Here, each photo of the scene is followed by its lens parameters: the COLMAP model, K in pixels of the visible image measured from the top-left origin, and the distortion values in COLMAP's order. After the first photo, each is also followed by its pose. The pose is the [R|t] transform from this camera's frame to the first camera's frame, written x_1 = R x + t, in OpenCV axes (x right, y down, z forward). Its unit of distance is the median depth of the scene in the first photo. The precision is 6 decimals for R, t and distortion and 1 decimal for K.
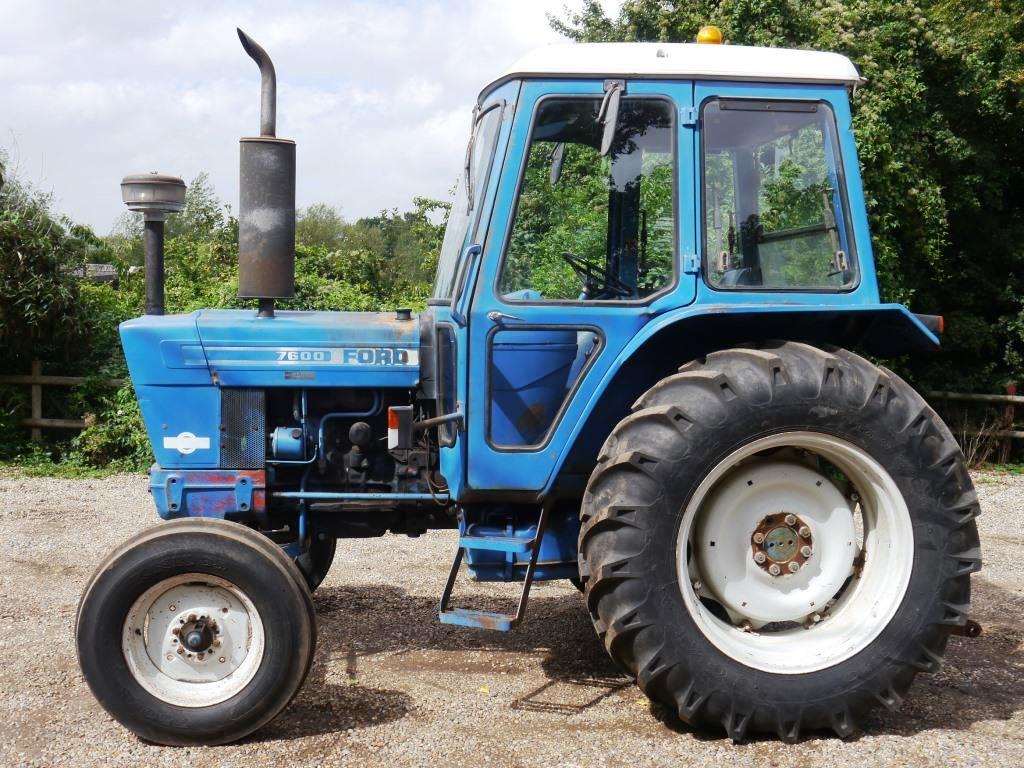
lens RADIAL K [[1132.9, 0, 512.0], [0, 1132.9, 384.0], [0, 0, 1]] dist [0.113026, -0.517058]
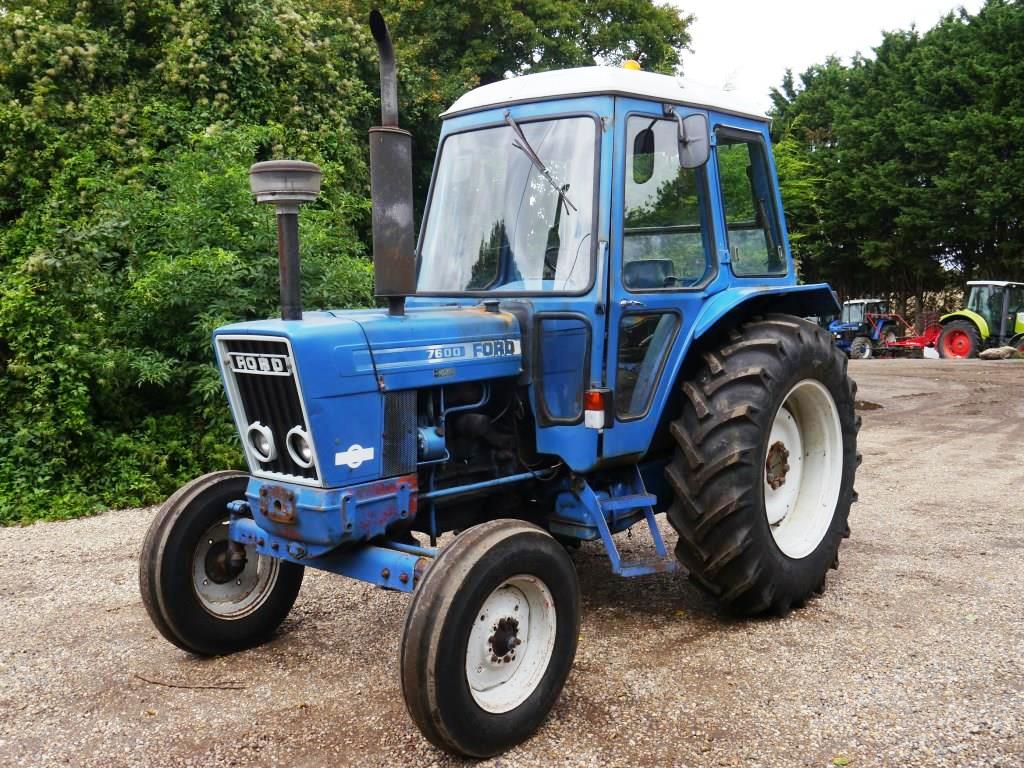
lens RADIAL K [[1085.4, 0, 512.0], [0, 1085.4, 384.0], [0, 0, 1]] dist [-0.008764, -0.003132]
pose [[0.710905, -0.092175, 0.697222, -0.802609], [0.077485, 0.995604, 0.052617, -0.042866], [-0.699007, 0.016619, 0.714922, 0.281806]]
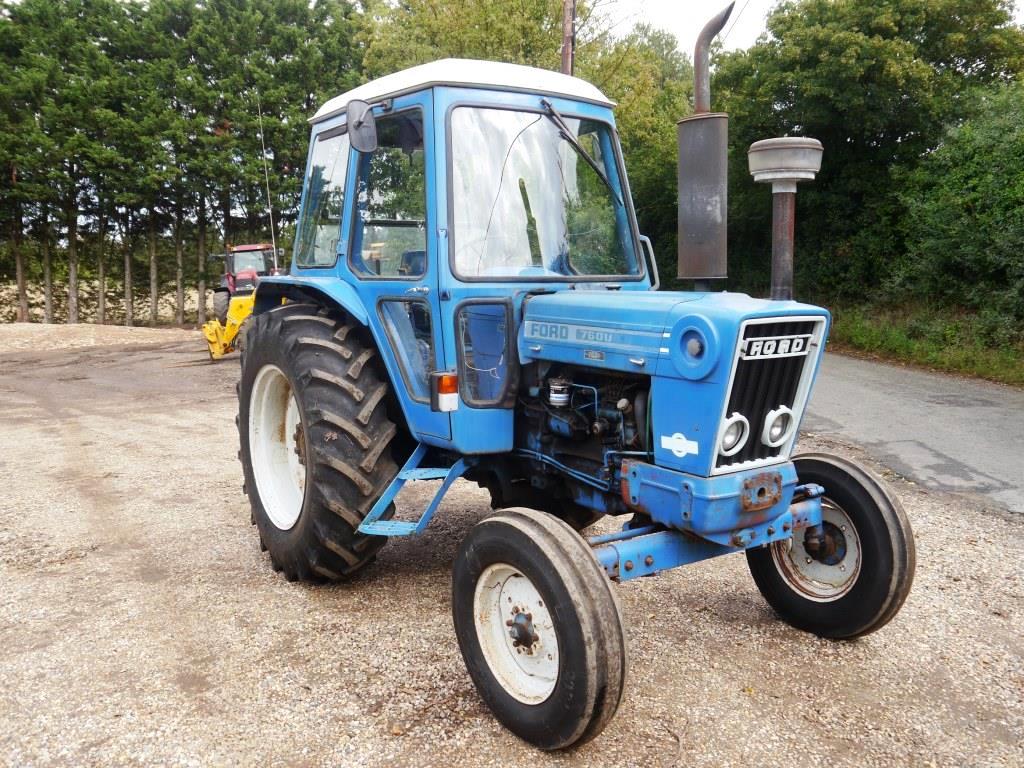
lens RADIAL K [[869.1, 0, 512.0], [0, 869.1, 384.0], [0, 0, 1]] dist [-0.005096, -0.002437]
pose [[-0.507525, -0.129929, 0.851785, -0.803835], [0.048511, 0.982689, 0.178801, -0.121358], [-0.860270, 0.132067, -0.492436, 1.431650]]
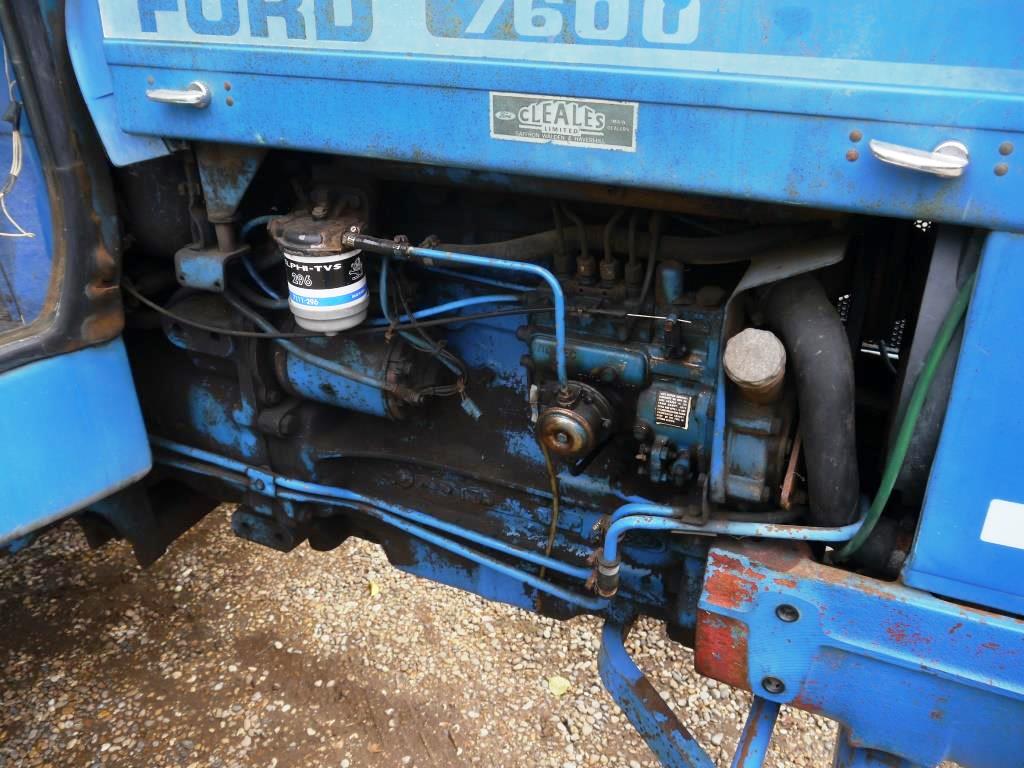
lens RADIAL K [[823.8, 0, 512.0], [0, 823.8, 384.0], [0, 0, 1]] dist [-0.004566, -0.000207]
pose [[-0.879457, -0.235171, 0.413824, -0.257219], [0.025855, 0.844530, 0.534884, -0.045435], [-0.475276, 0.481107, -0.736647, 1.126264]]
